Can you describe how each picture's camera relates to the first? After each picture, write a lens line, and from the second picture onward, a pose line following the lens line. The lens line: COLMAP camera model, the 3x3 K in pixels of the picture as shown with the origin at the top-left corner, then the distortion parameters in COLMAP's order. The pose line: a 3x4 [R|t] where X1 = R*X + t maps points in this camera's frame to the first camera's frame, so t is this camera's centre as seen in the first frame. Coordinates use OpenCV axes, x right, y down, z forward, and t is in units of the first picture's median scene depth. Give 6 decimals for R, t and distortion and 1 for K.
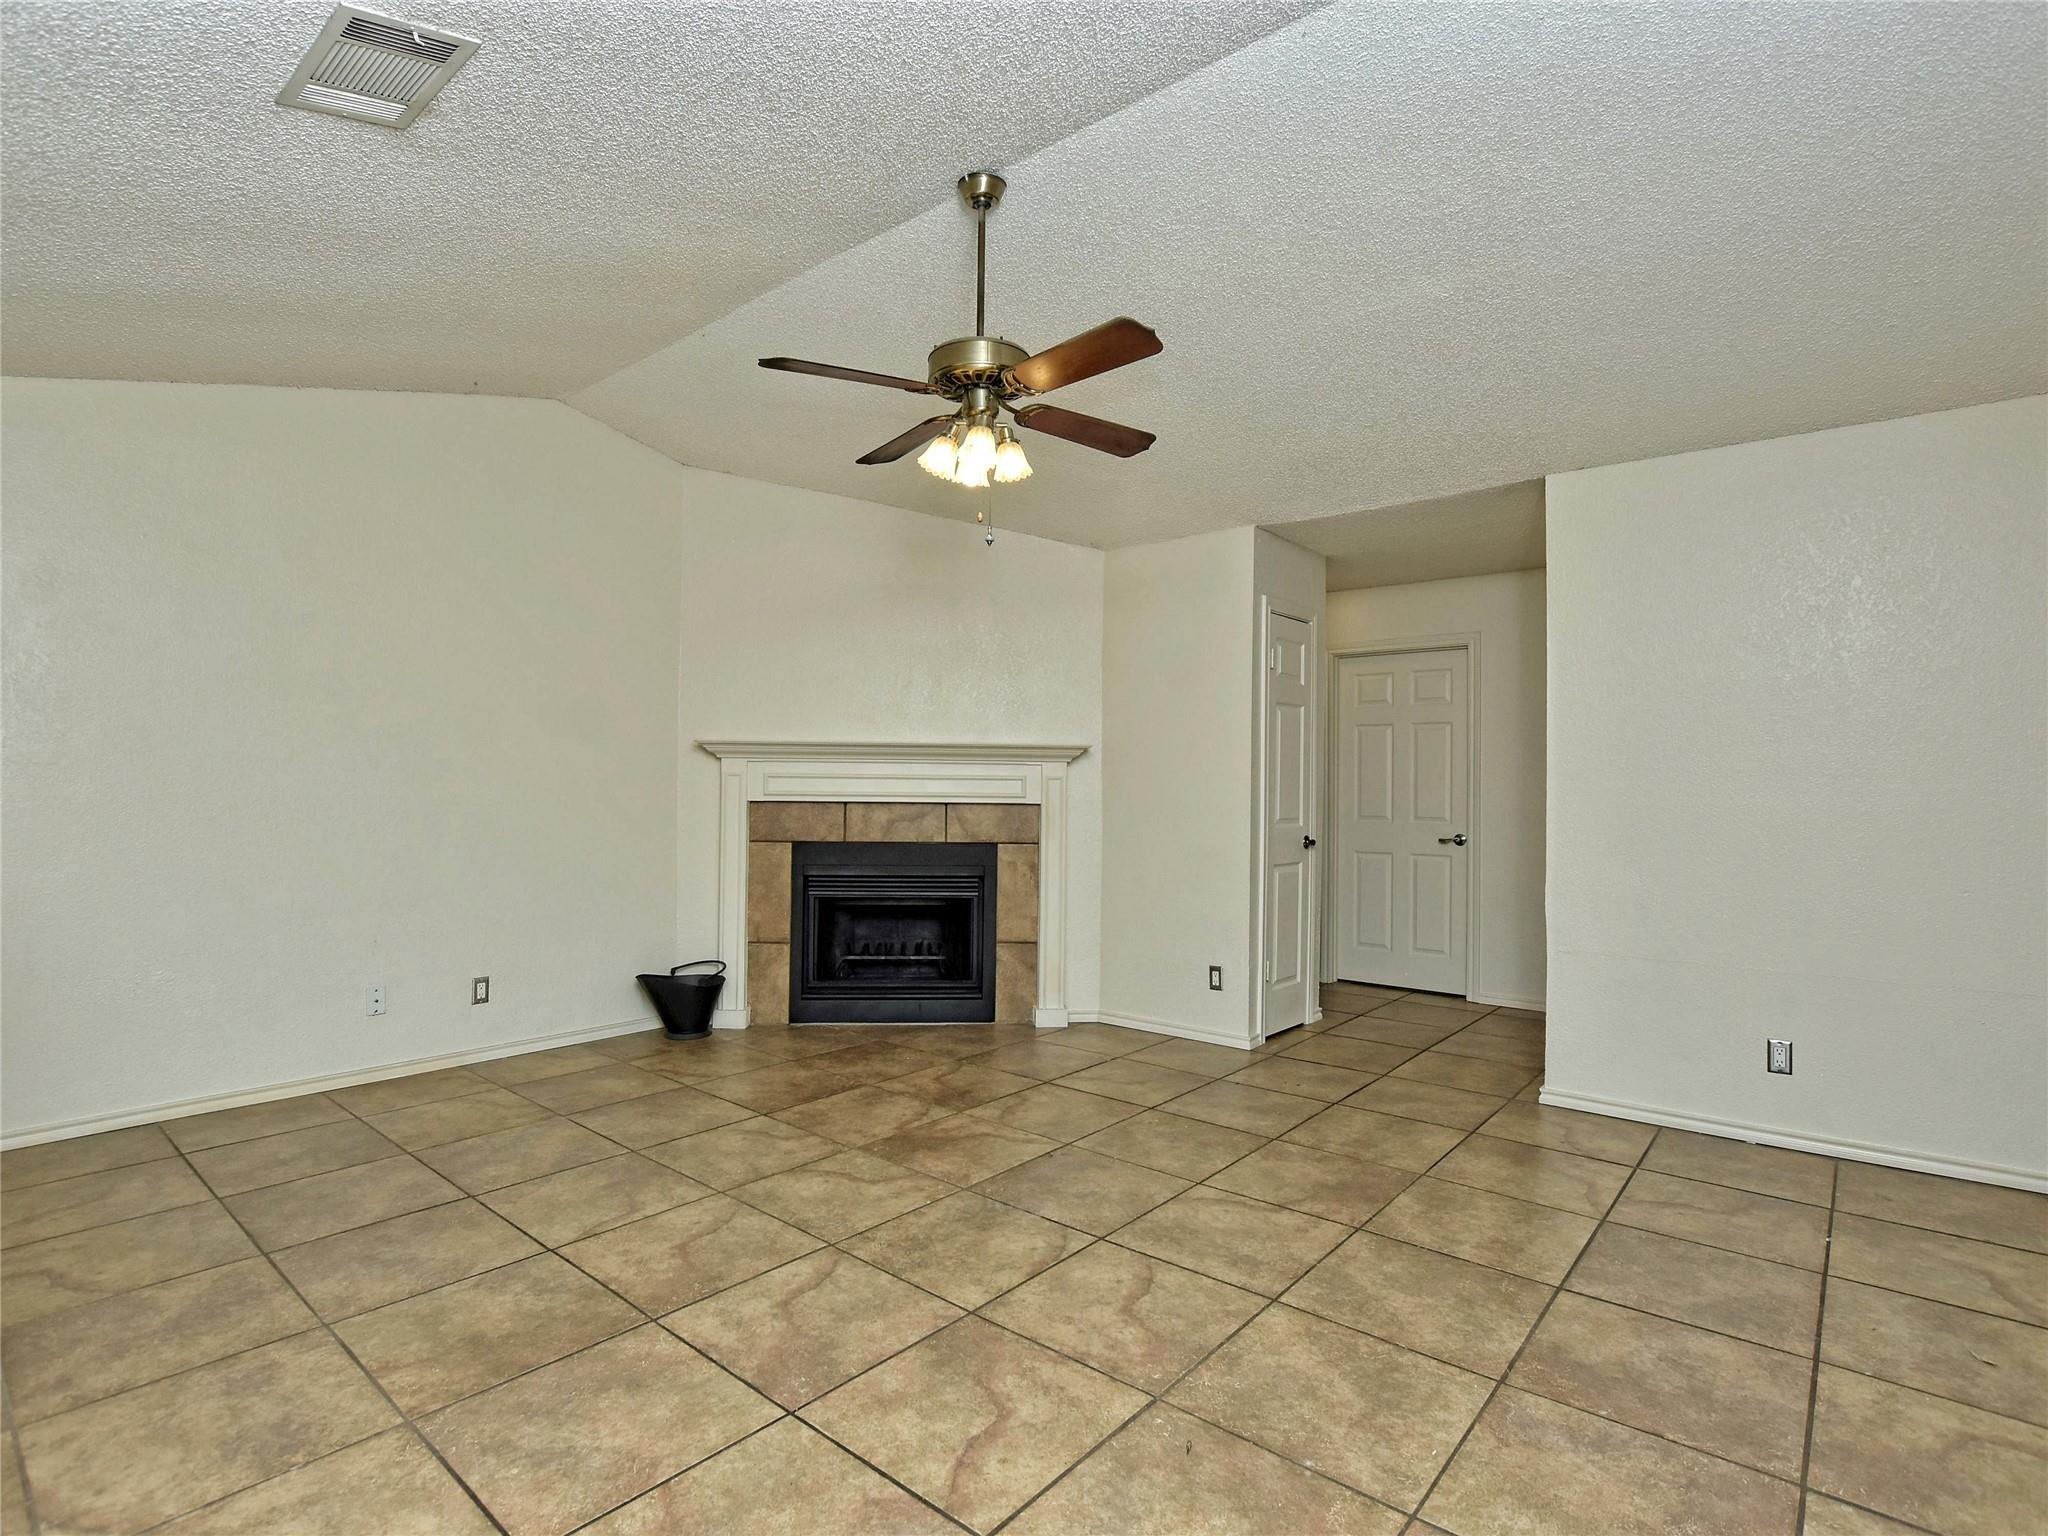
lens RADIAL K [[1014.6, 0, 1031.3], [0, 1014.6, 773.2], [0, 0, 1]] dist [-0.035028, 0.003995]
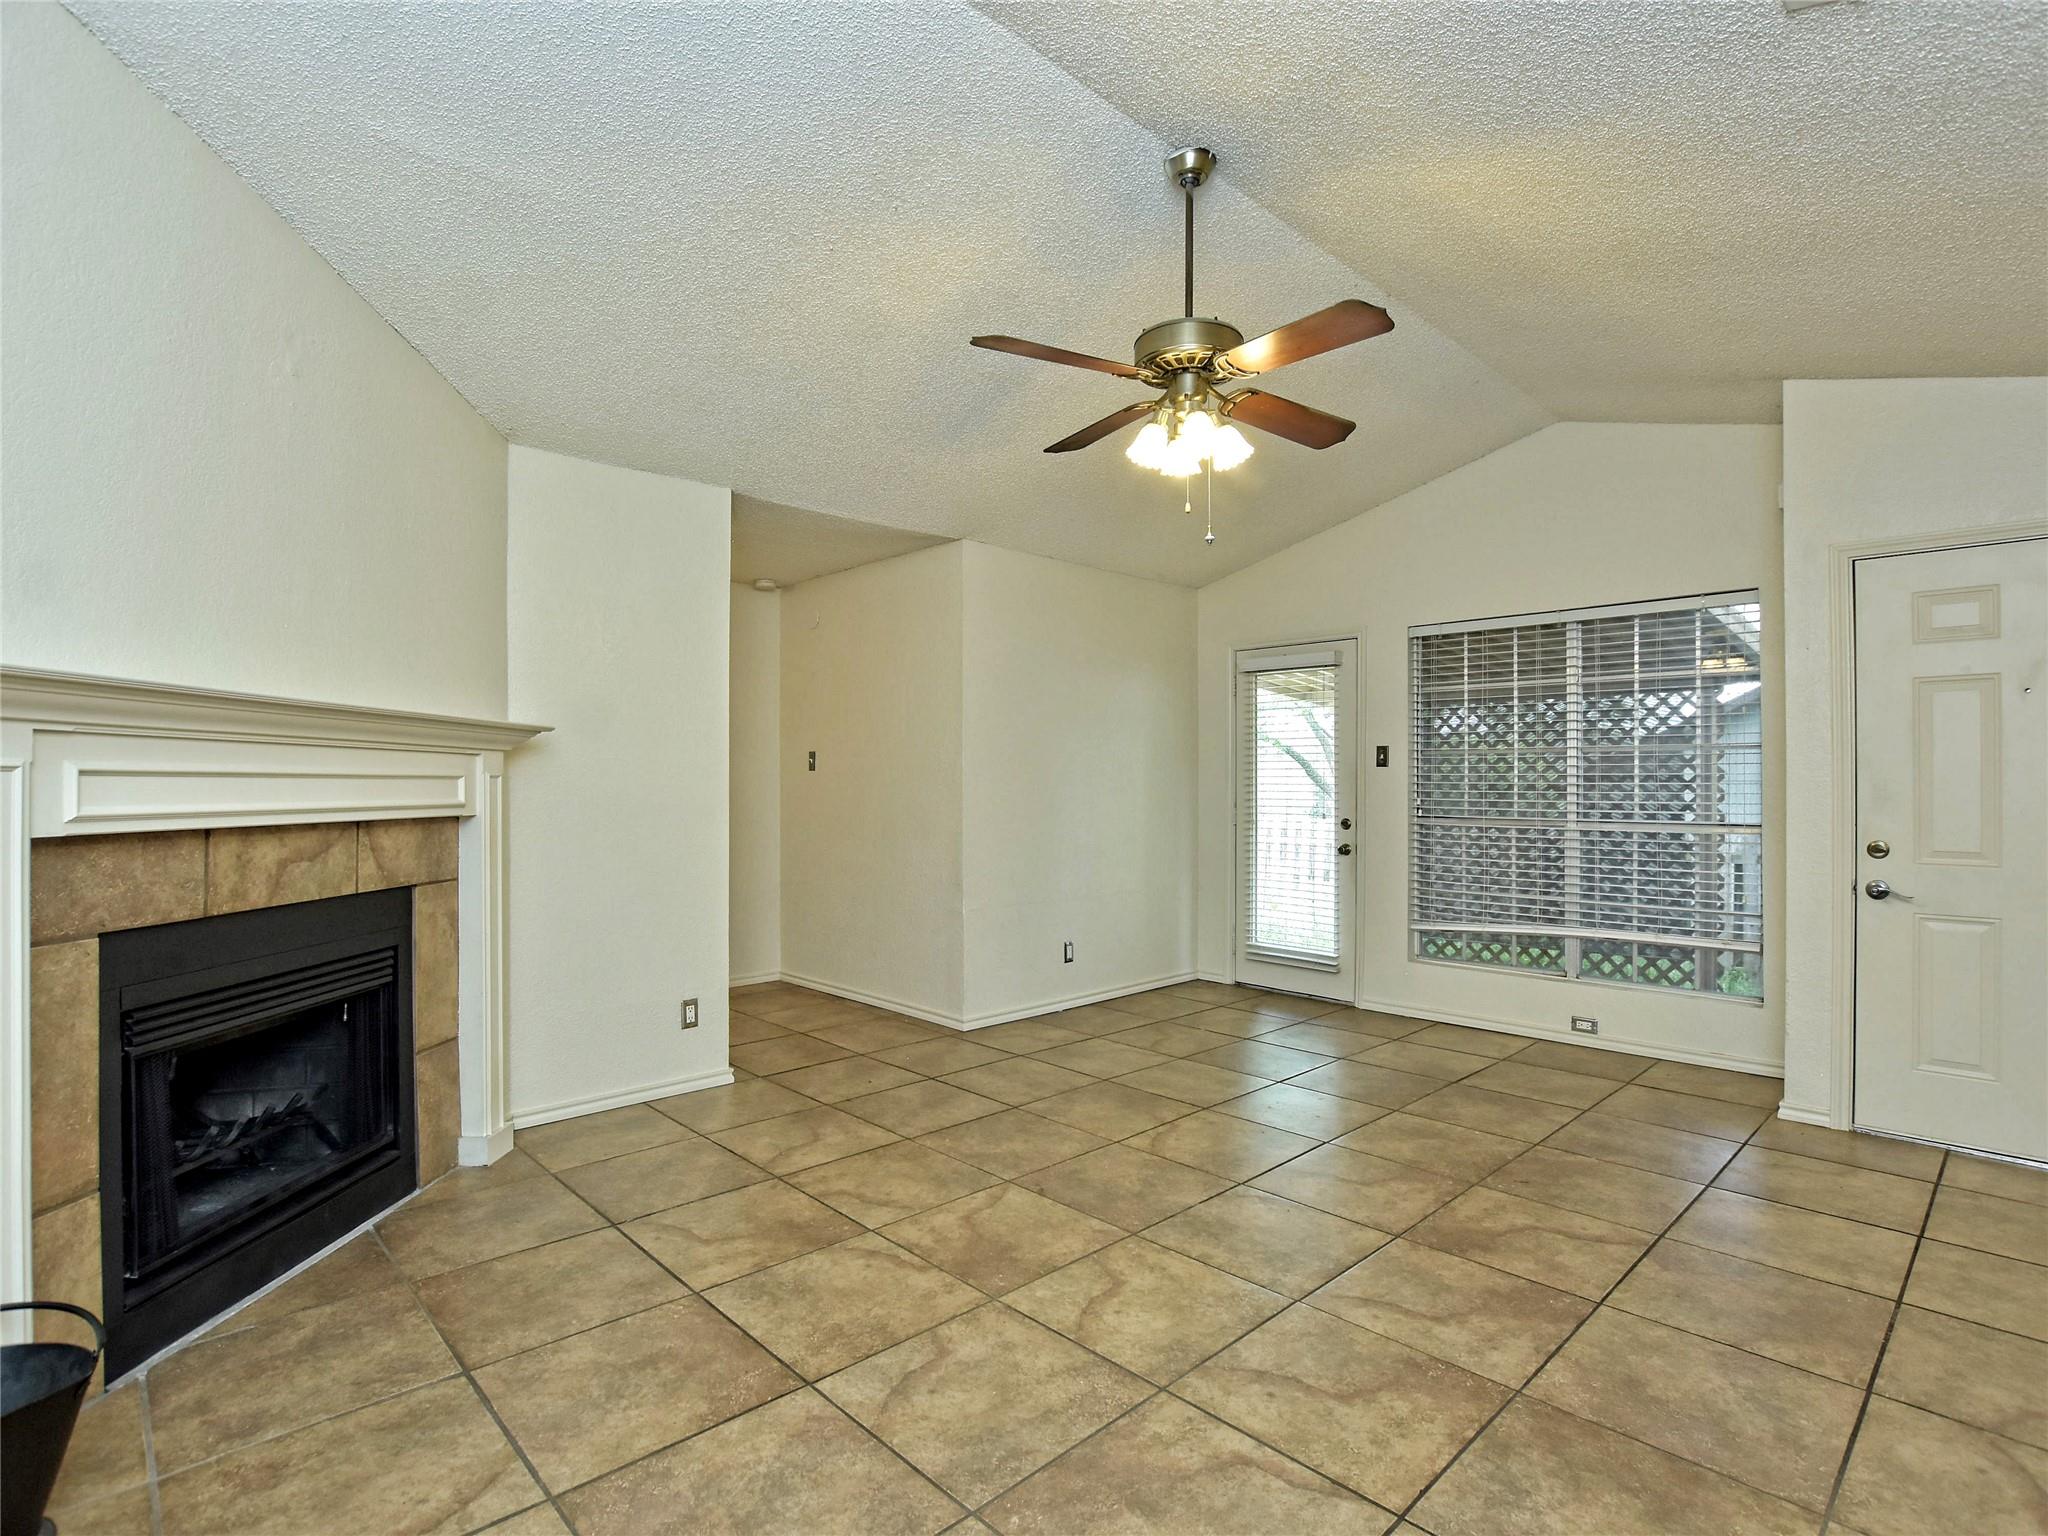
lens RADIAL K [[1014.6, 0, 1013.8], [0, 1014.6, 775.8], [0, 0, 1]] dist [-0.035028, 0.003995]
pose [[0.115329, -0.000633, 0.993327, -0.761769], [-0.012280, 0.999922, 0.002063, -0.000569], [-0.993251, -0.012436, 0.115313, 0.784808]]
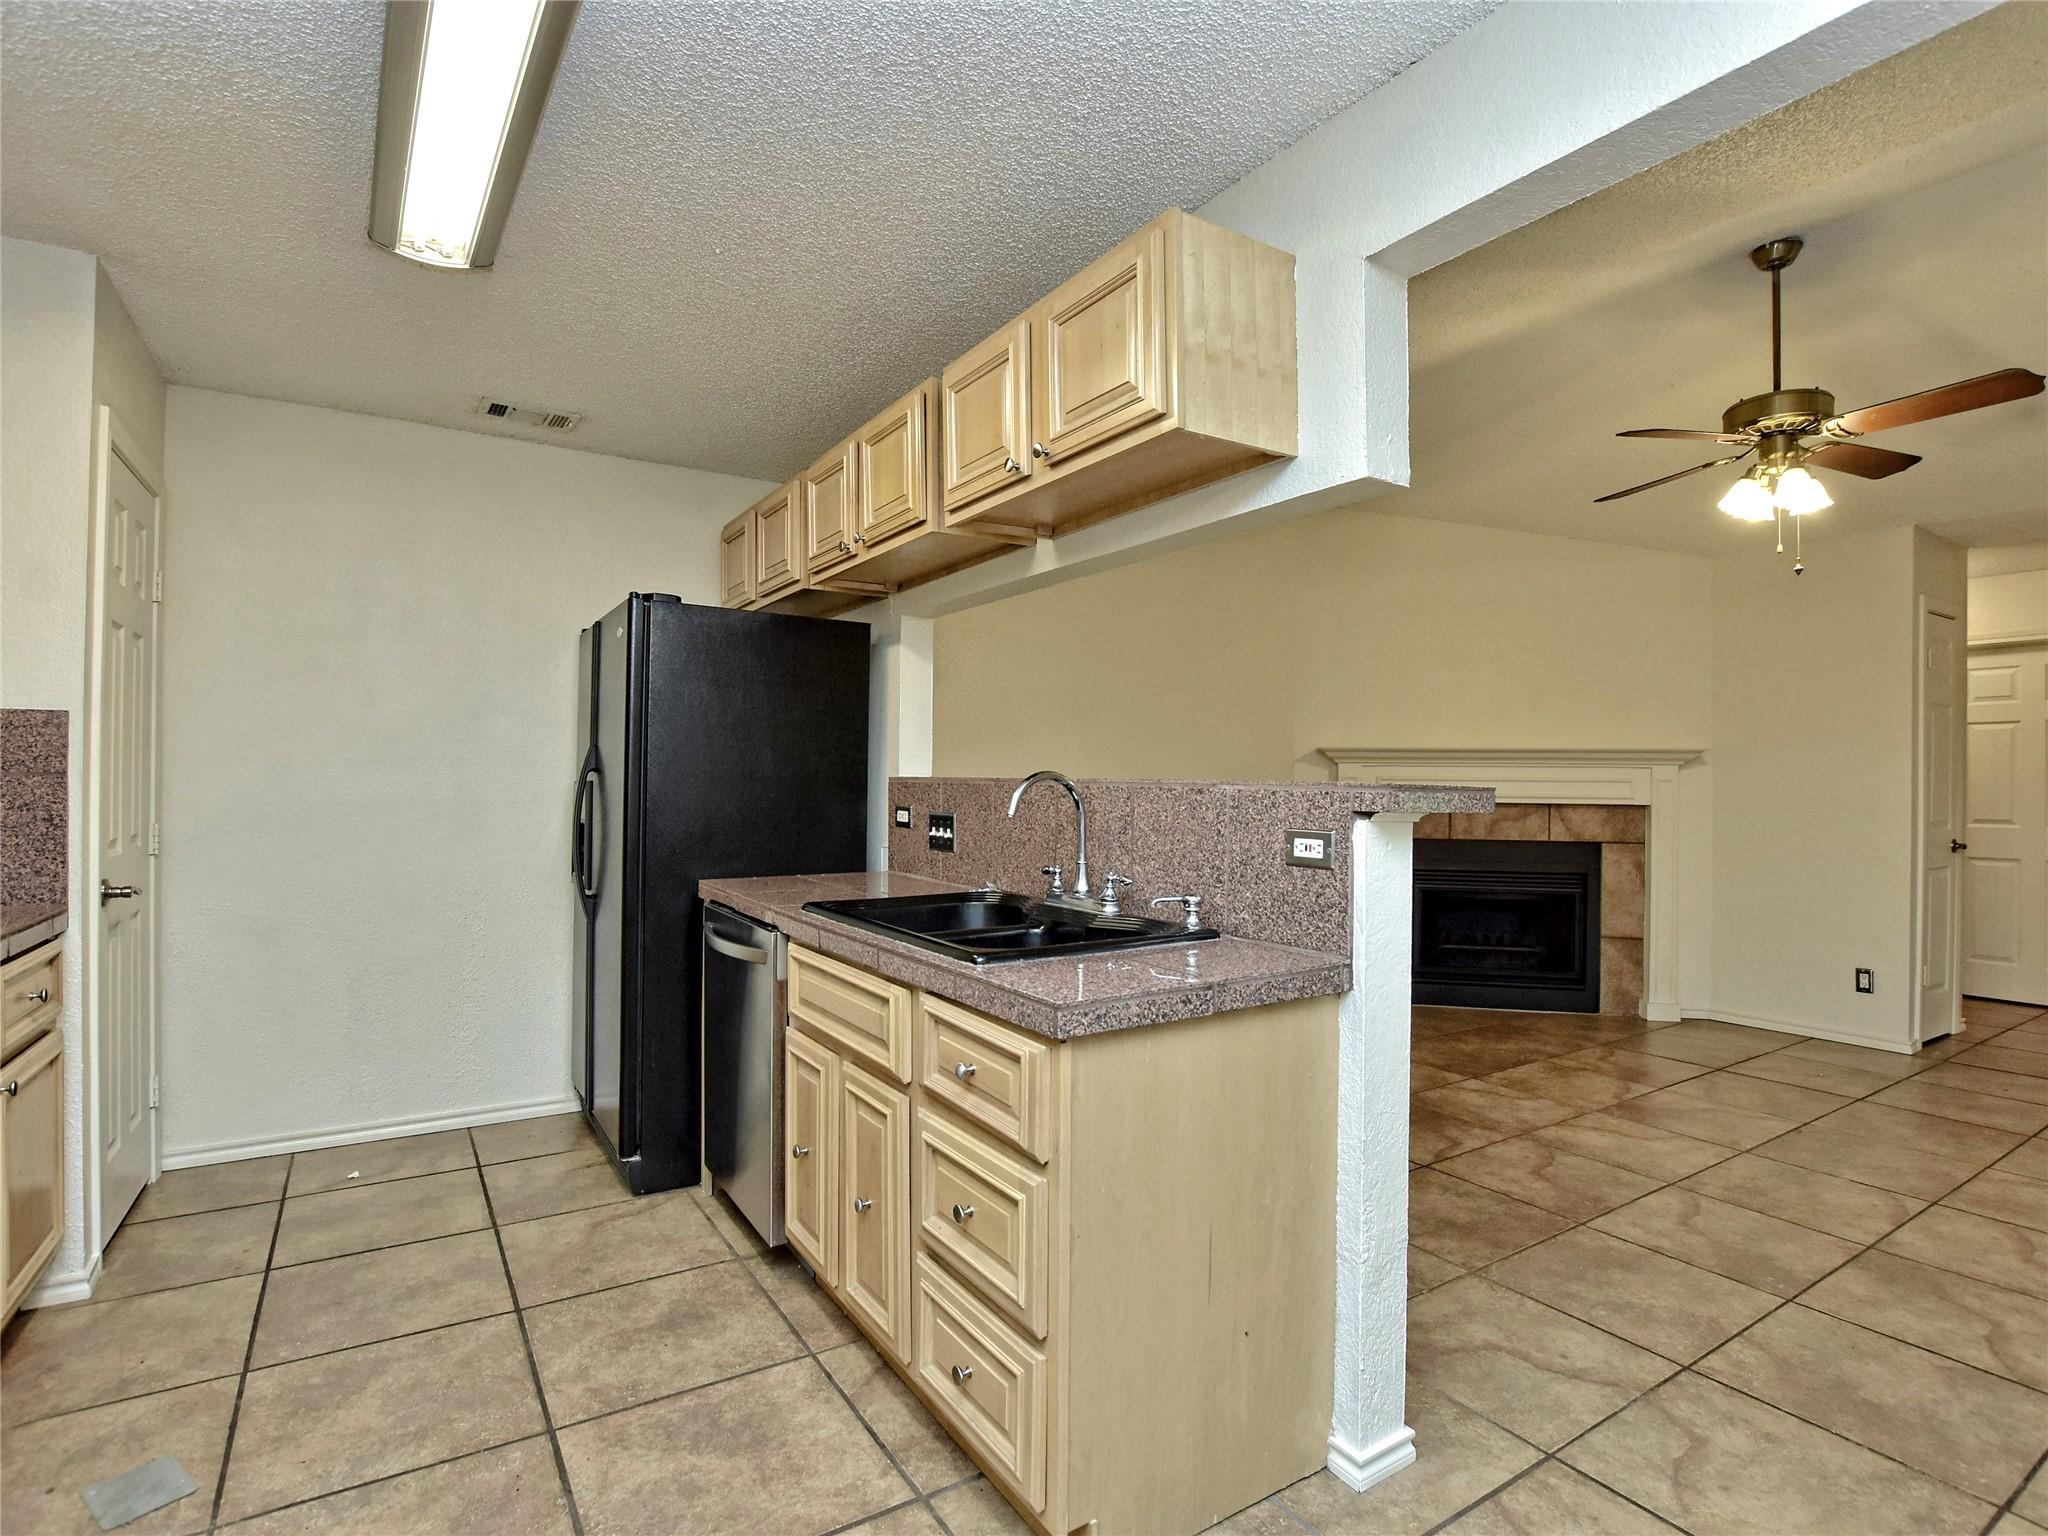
lens RADIAL K [[1014.6, 0, 1030.5], [0, 1014.6, 777.2], [0, 0, 1]] dist [-0.035028, 0.003995]
pose [[0.954422, -0.001792, -0.298454, -0.382297], [0.003326, 0.999984, 0.004630, -0.007162], [0.298441, -0.005411, 0.954413, -0.217513]]
